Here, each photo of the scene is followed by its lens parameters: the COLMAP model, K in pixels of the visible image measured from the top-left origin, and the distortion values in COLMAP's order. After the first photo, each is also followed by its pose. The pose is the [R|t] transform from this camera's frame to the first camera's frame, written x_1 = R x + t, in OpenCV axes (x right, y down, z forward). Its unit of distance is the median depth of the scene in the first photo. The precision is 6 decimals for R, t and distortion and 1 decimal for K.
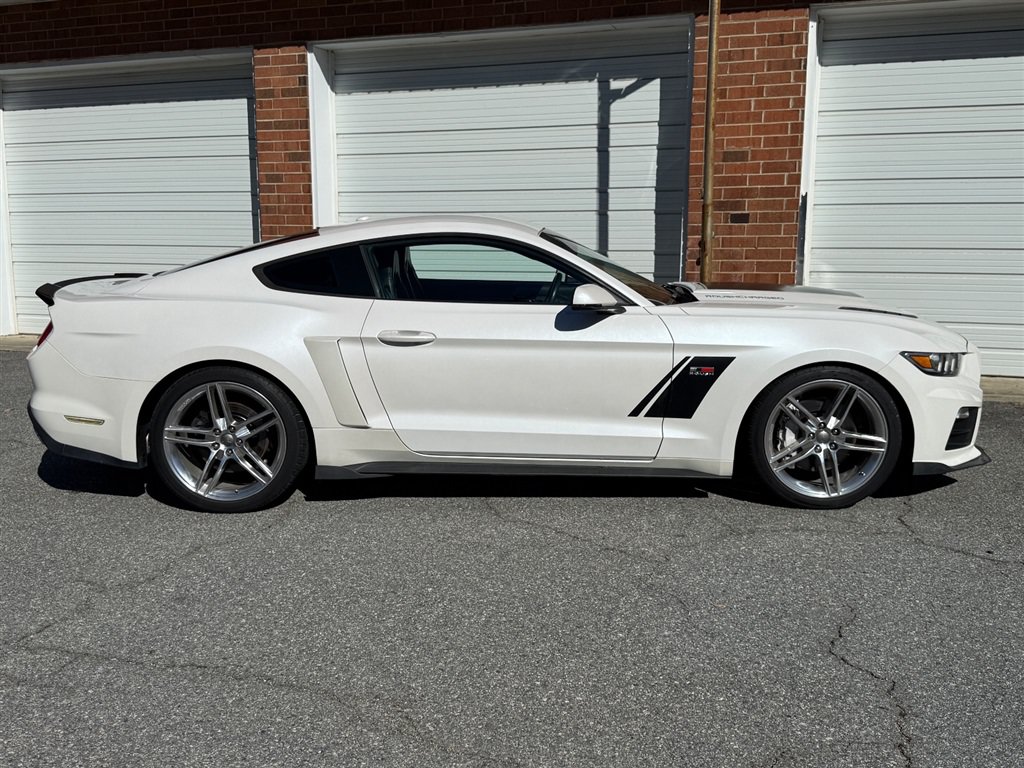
lens RADIAL K [[963.2, 0, 526.8], [0, 963.2, 400.3], [0, 0, 1]] dist [0.075908, 0.000000]
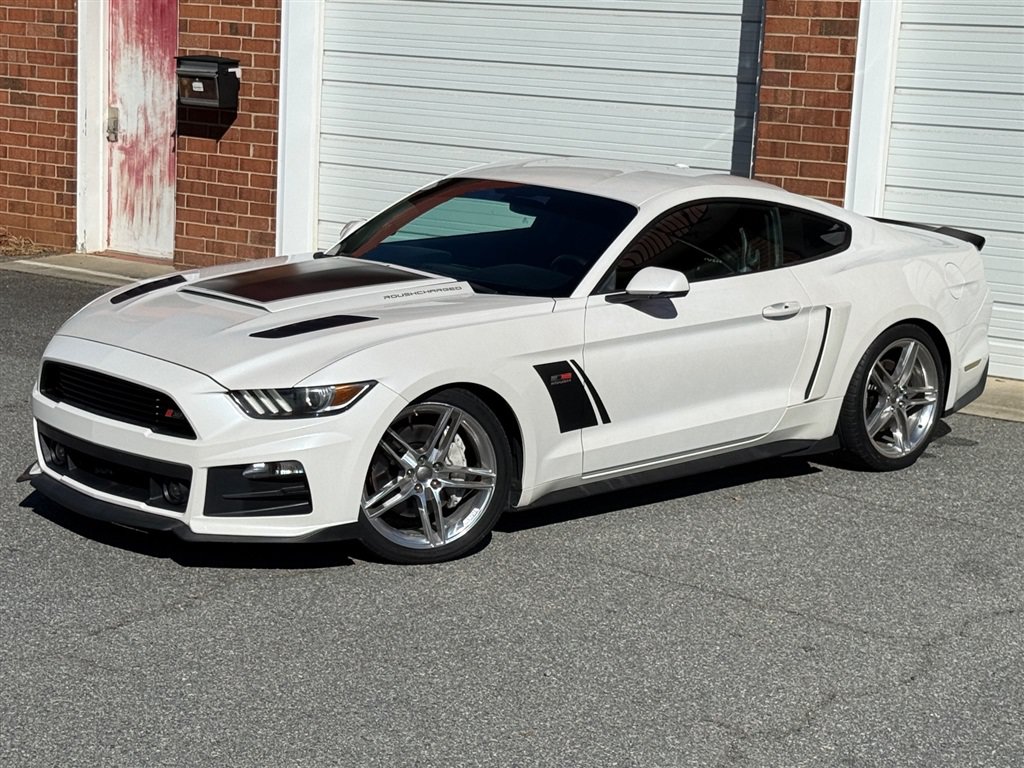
lens RADIAL K [[2199.8, 0, 508.0], [0, 2199.8, 390.2], [0, 0, 1]] dist [0.100656, 0.000000]
pose [[0.965929, 0.085504, -0.244274, -0.088571], [-0.083536, 0.996334, 0.018423, -0.045529], [0.244953, 0.002610, 0.969531, -0.344948]]
